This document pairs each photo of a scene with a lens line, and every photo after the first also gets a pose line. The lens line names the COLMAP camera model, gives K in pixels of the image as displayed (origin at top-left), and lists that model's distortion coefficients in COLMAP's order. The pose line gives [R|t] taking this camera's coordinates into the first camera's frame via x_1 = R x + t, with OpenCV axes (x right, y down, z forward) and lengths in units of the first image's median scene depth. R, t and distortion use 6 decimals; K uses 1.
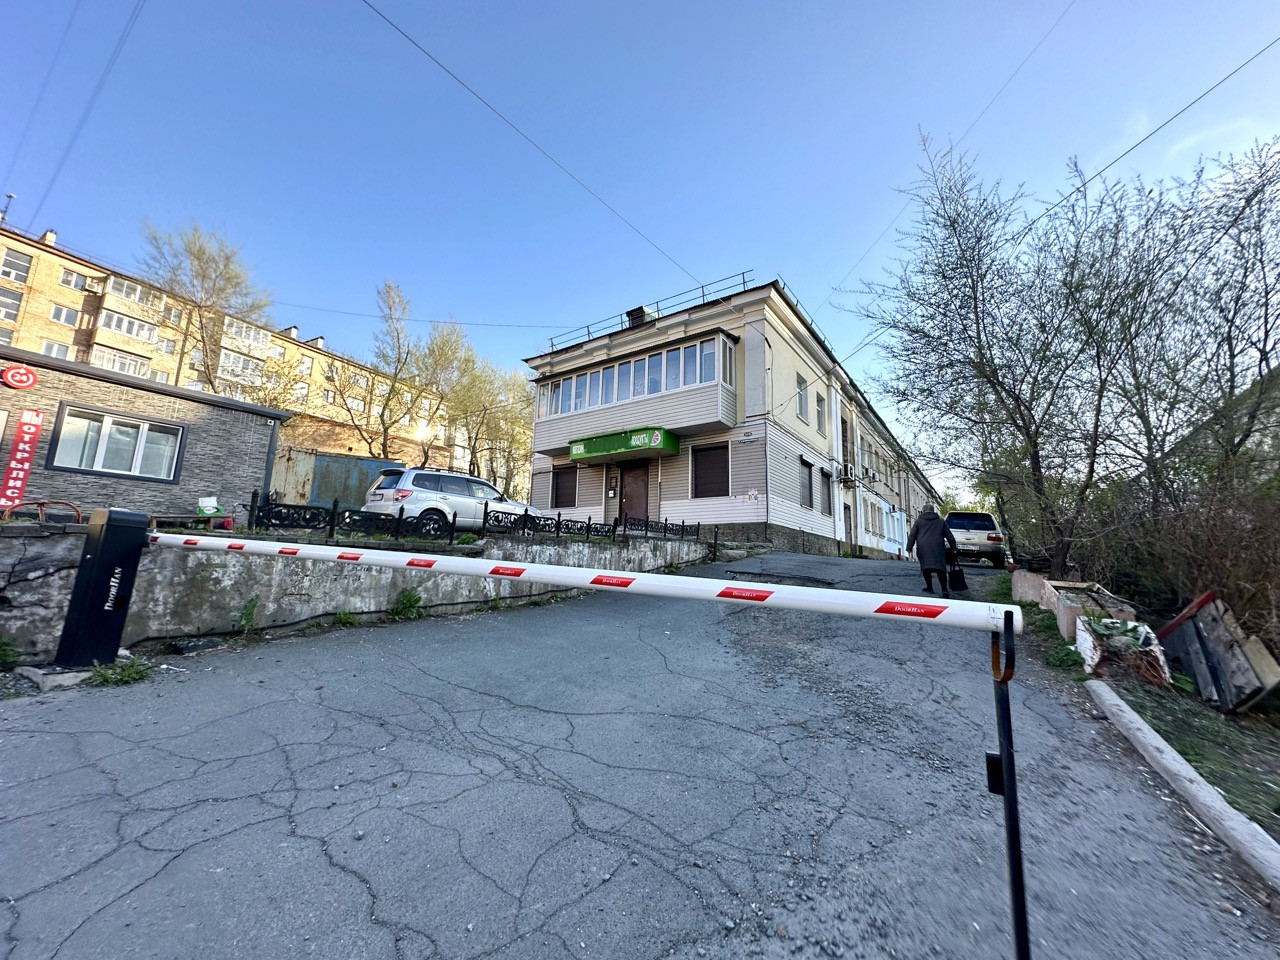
lens RADIAL K [[511.2, 0, 641.3], [0, 511.2, 481.0], [0, 0, 1]] dist [-0.004235, 0.000986]
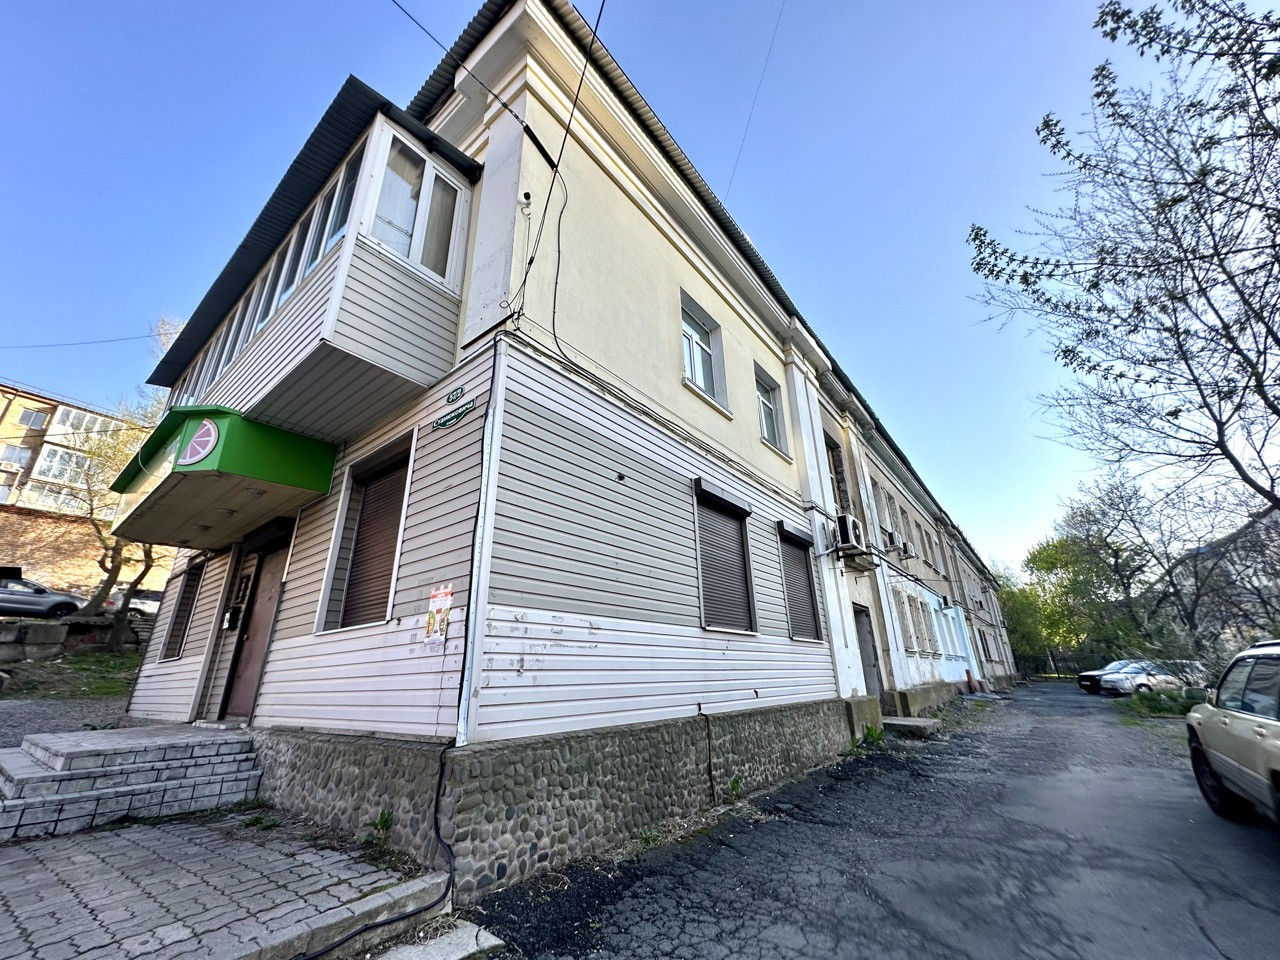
lens RADIAL K [[511.2, 0, 638.8], [0, 511.2, 480.7], [0, 0, 1]] dist [-0.004235, 0.000986]
pose [[0.997293, -0.067180, -0.029903, 0.214394], [0.060032, 0.978655, -0.196545, 0.013171], [0.042468, 0.194218, 0.980039, 0.491154]]
